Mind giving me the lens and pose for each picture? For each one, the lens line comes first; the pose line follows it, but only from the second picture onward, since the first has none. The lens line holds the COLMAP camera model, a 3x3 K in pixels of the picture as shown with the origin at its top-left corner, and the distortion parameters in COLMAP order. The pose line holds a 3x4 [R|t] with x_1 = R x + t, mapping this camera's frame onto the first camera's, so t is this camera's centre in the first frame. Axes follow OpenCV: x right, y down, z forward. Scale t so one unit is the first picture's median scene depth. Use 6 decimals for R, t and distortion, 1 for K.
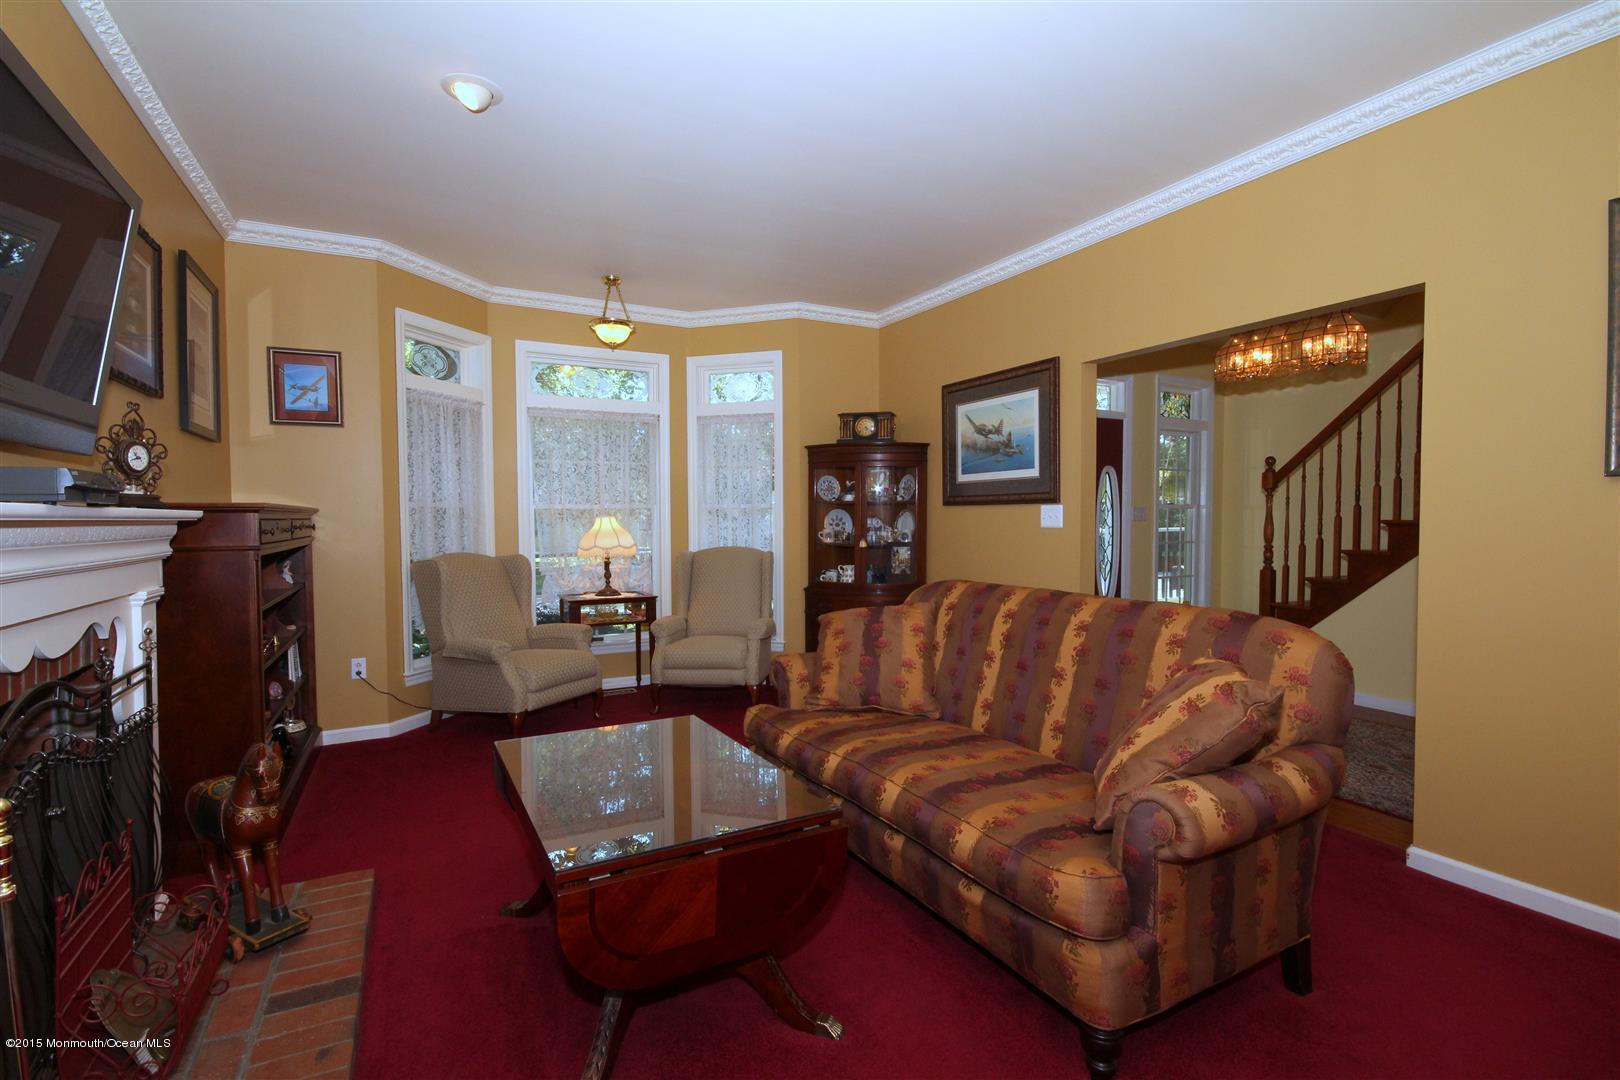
lens RADIAL K [[744.1, 0, 826.5], [0, 744.1, 543.7], [0, 0, 1]] dist [0.001160, -0.011481]
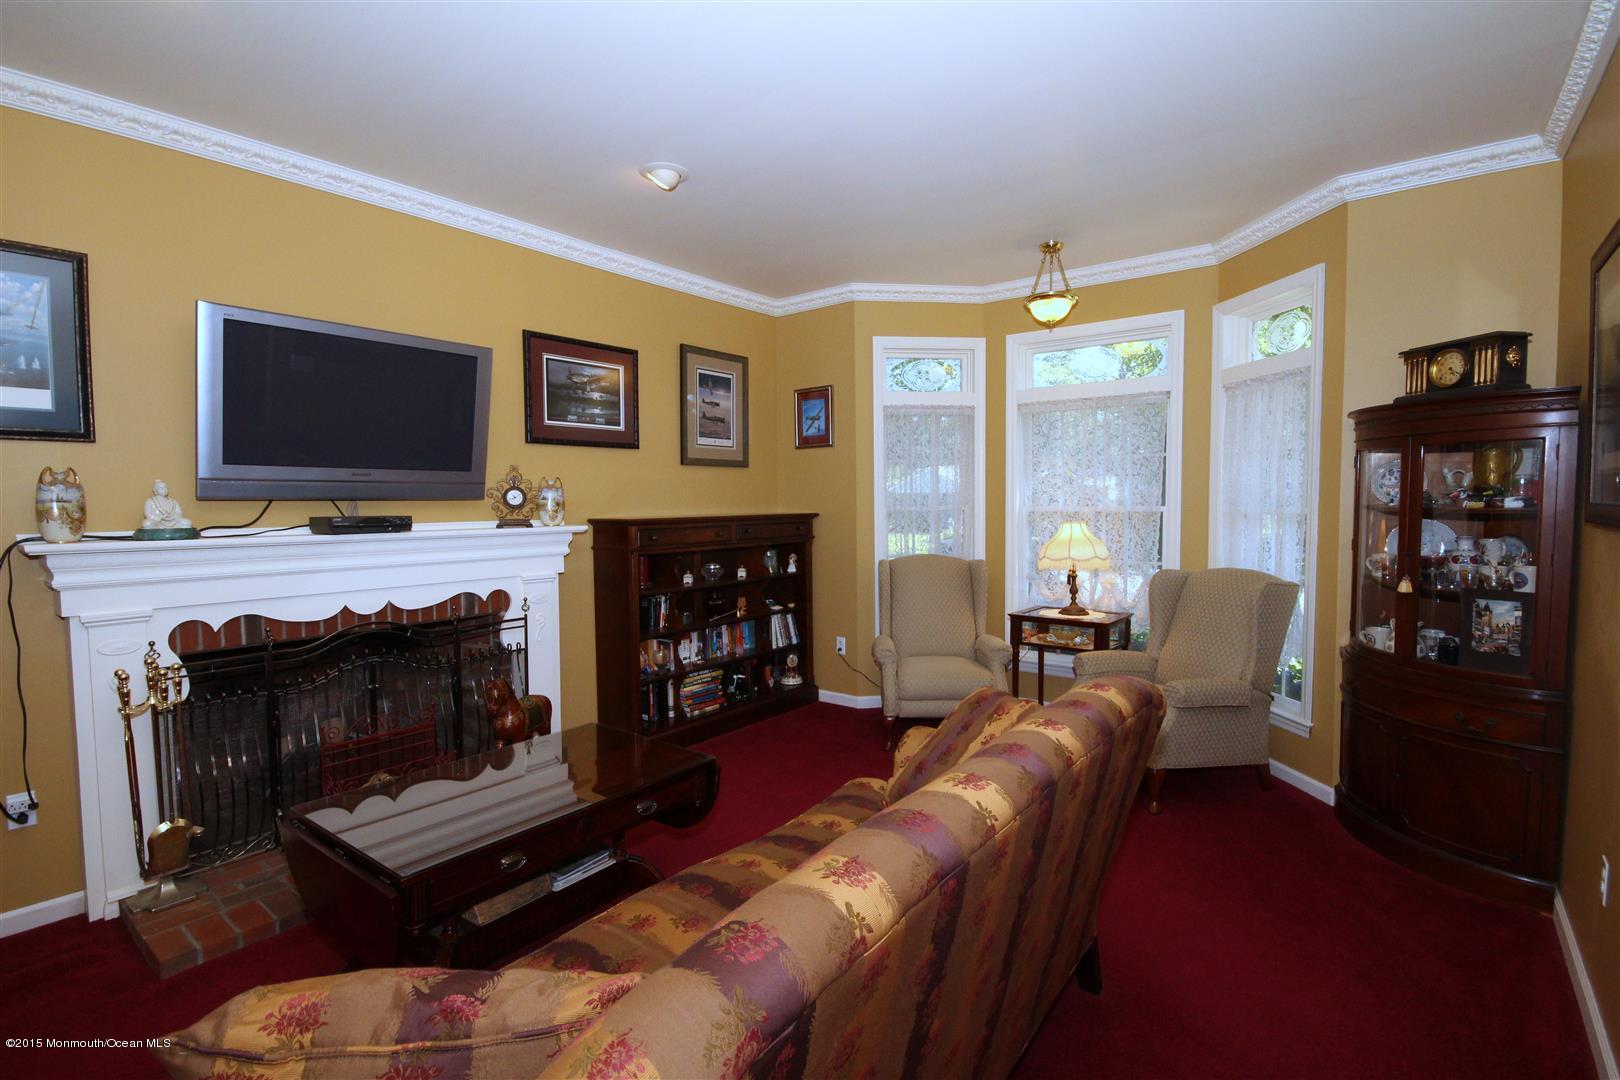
lens RADIAL K [[762.6, 0, 839.8], [0, 762.6, 539.4], [0, 0, 1]] dist [0.001366, 0.000337]
pose [[0.407893, 0.052033, -0.911546, 0.421274], [-0.028723, 0.998612, 0.044149, -0.050906], [0.912578, 0.008174, 0.408821, 0.419062]]
